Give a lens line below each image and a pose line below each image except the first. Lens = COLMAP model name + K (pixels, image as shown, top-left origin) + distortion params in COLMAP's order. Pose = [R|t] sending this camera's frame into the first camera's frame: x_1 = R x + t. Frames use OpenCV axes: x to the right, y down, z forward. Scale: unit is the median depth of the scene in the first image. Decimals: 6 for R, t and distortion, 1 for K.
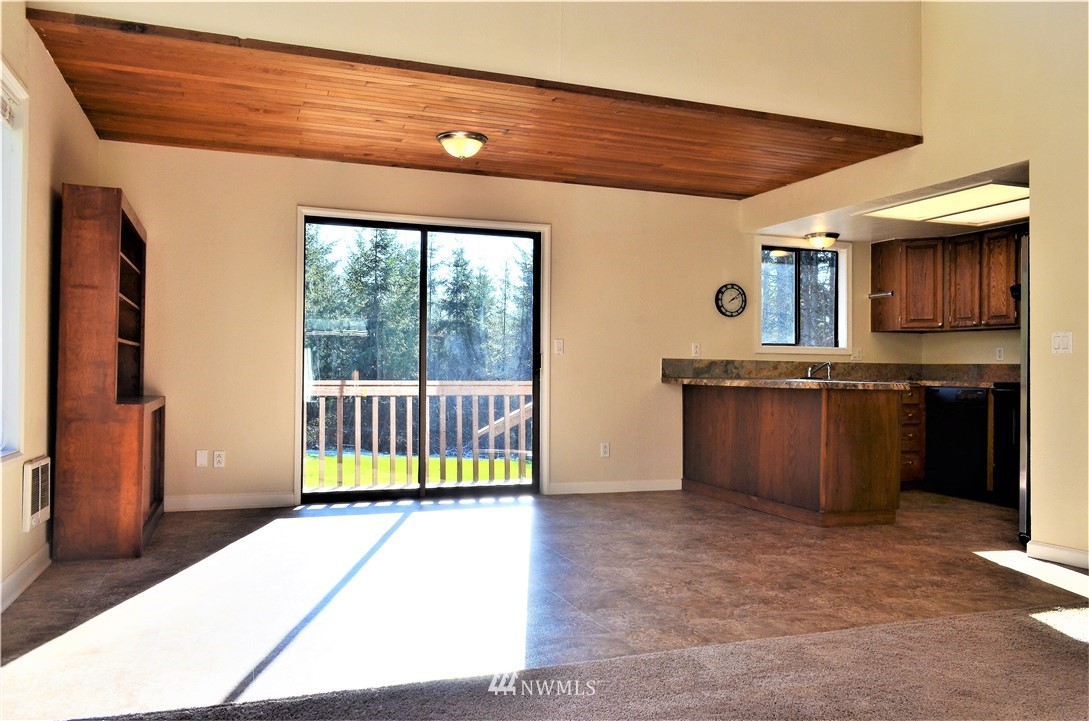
lens RADIAL K [[849.1, 0, 544.5], [0, 849.1, 360.5], [0, 0, 1]] dist [-0.007436, -0.001588]
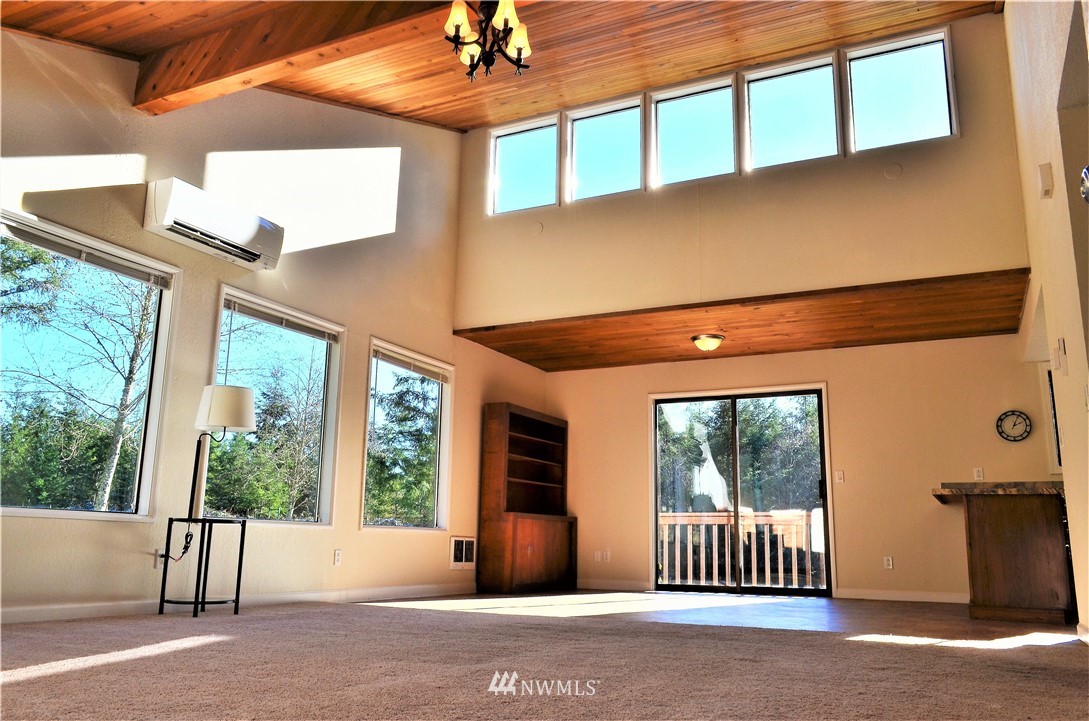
lens RADIAL K [[849.1, 0, 544.5], [0, 849.1, 360.5], [0, 0, 1]] dist [-0.007436, -0.001588]
pose [[0.678562, -0.154331, -0.718147, 0.678787], [0.003159, 0.978283, -0.207250, 0.077526], [0.734536, 0.138363, 0.664314, -0.184912]]
